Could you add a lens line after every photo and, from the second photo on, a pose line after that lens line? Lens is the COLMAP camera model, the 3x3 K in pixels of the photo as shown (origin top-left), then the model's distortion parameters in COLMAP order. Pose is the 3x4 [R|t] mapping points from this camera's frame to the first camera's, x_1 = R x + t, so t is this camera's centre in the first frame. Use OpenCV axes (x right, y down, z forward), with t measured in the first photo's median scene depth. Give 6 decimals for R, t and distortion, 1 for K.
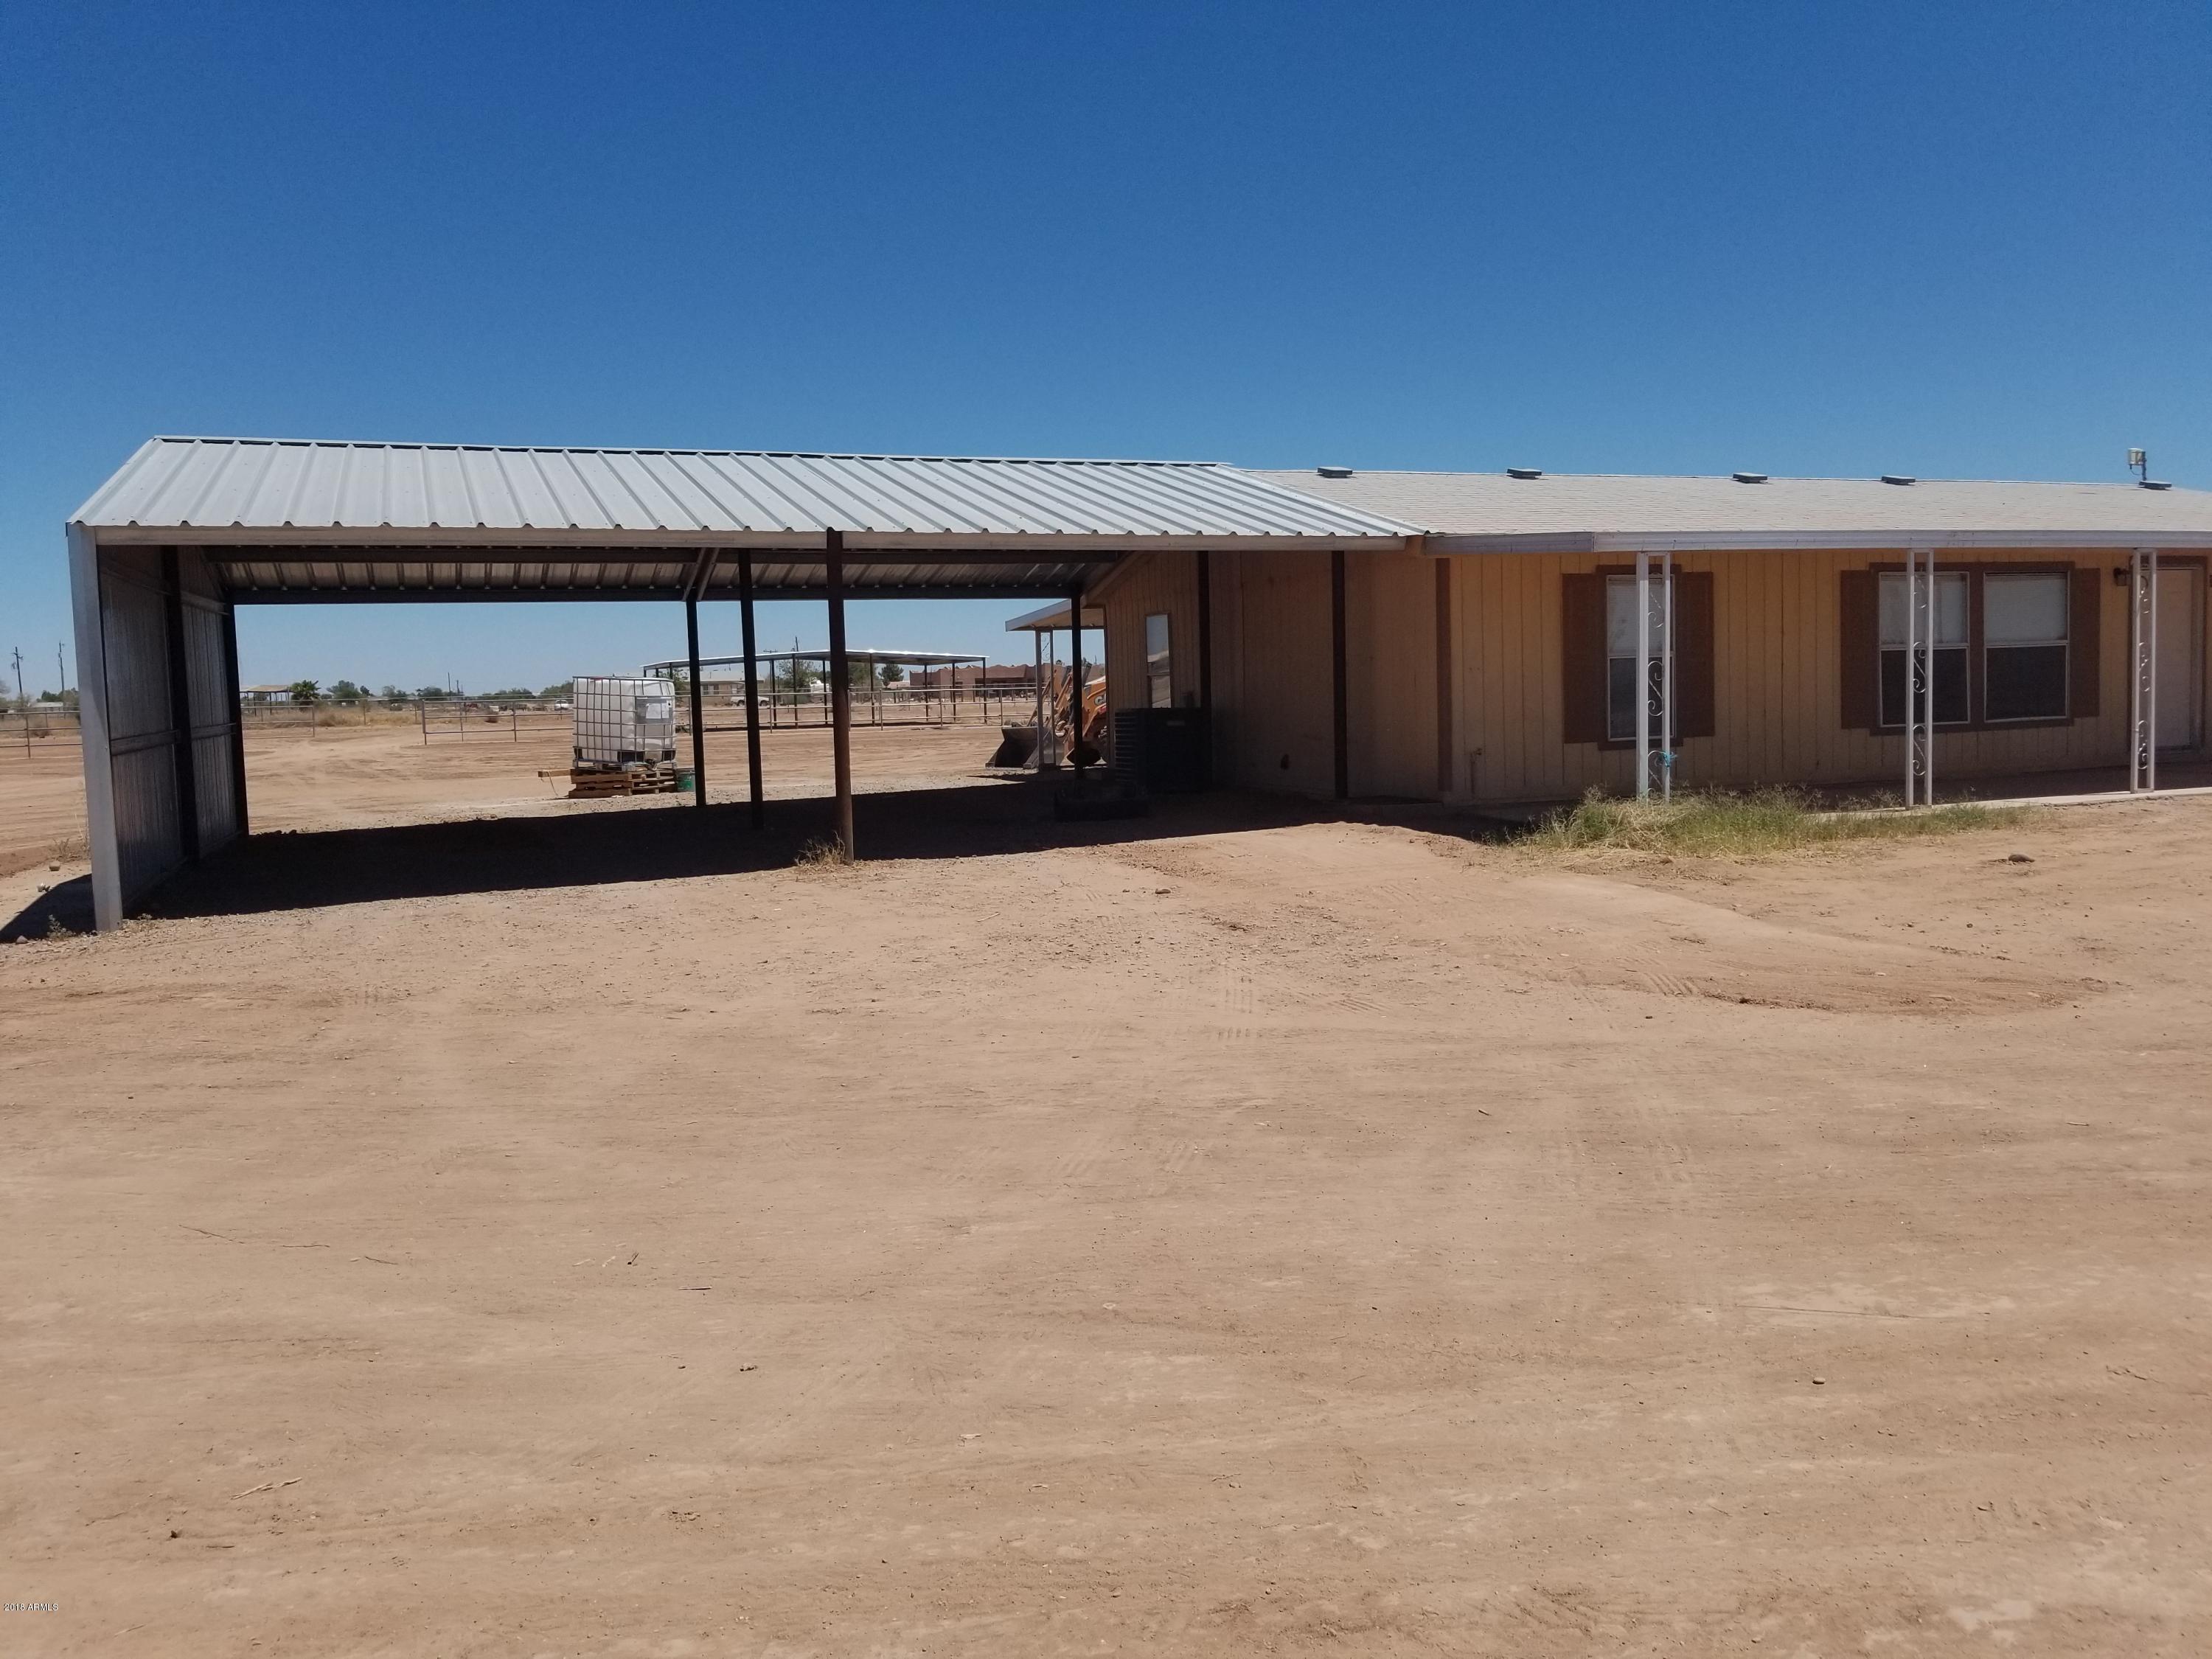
lens RADIAL K [[1686.6, 0, 1123.6], [0, 1686.6, 837.3], [0, 0, 1]] dist [0.032068, -0.038735]
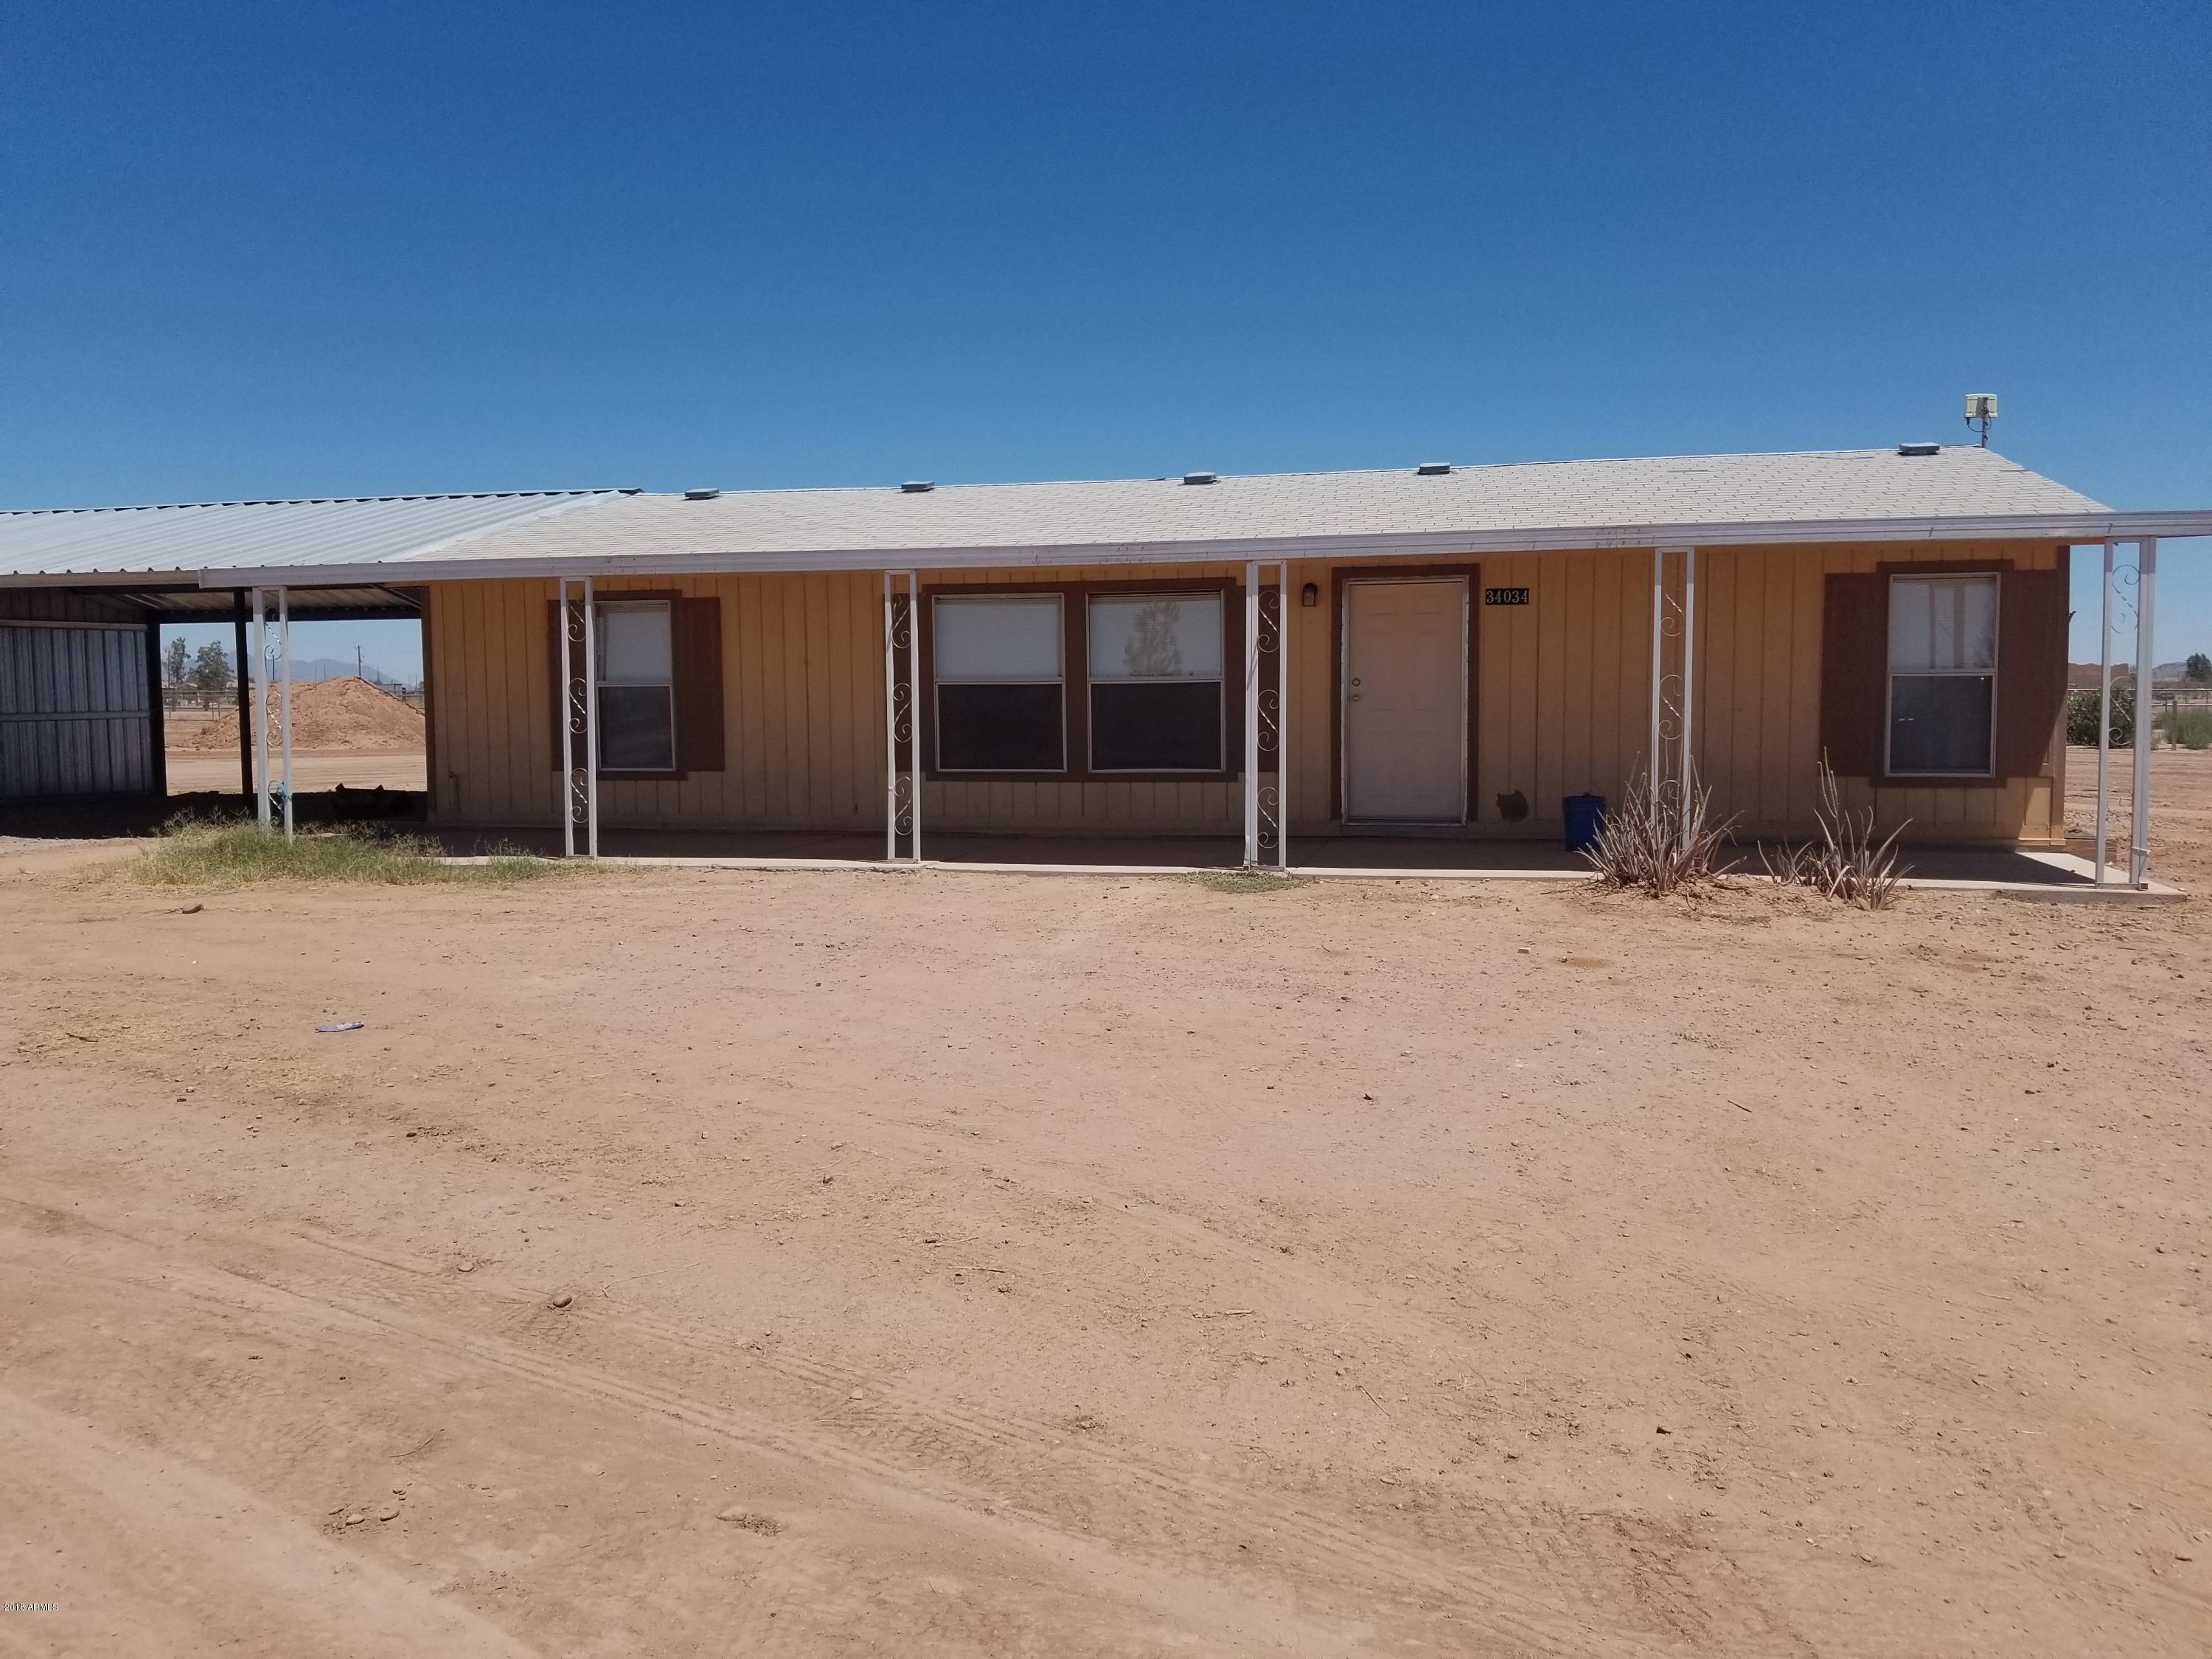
lens RADIAL K [[1686.6, 0, 1120.4], [0, 1686.6, 824.7], [0, 0, 1]] dist [0.032068, -0.038735]
pose [[0.848540, 0.064162, -0.525226, 0.965580], [-0.067007, 0.997660, 0.013620, -0.054551], [0.524871, 0.023637, 0.850854, 0.302014]]
